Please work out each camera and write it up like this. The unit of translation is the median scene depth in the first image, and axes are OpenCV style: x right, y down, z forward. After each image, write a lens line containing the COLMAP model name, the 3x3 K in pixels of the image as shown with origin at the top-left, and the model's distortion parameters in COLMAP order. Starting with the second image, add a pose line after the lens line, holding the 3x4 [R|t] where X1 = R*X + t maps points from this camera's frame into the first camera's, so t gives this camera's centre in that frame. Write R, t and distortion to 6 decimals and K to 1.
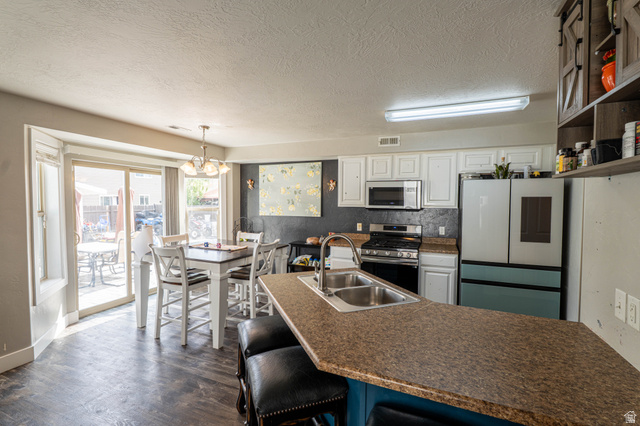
lens RADIAL K [[295.8, 0, 320.0], [0, 295.8, 213.0], [0, 0, 1]] dist [0.003751, -0.000457]
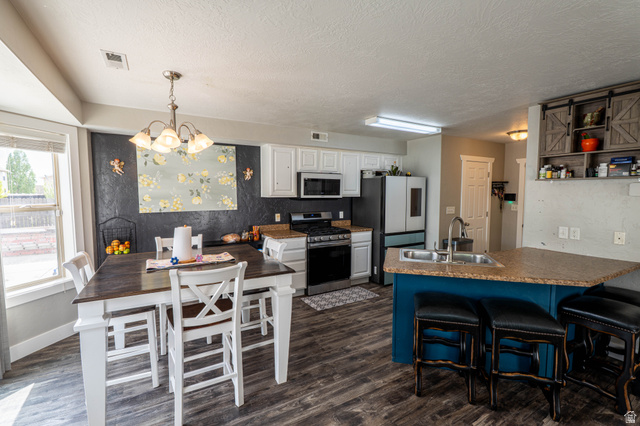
lens RADIAL K [[295.8, 0, 320.0], [0, 295.8, 213.0], [0, 0, 1]] dist [0.003751, -0.000457]
pose [[0.595803, -0.064823, 0.800511, -0.621787], [0.036311, 0.997892, 0.053781, -0.017719], [-0.802310, -0.002975, 0.596901, 0.322670]]
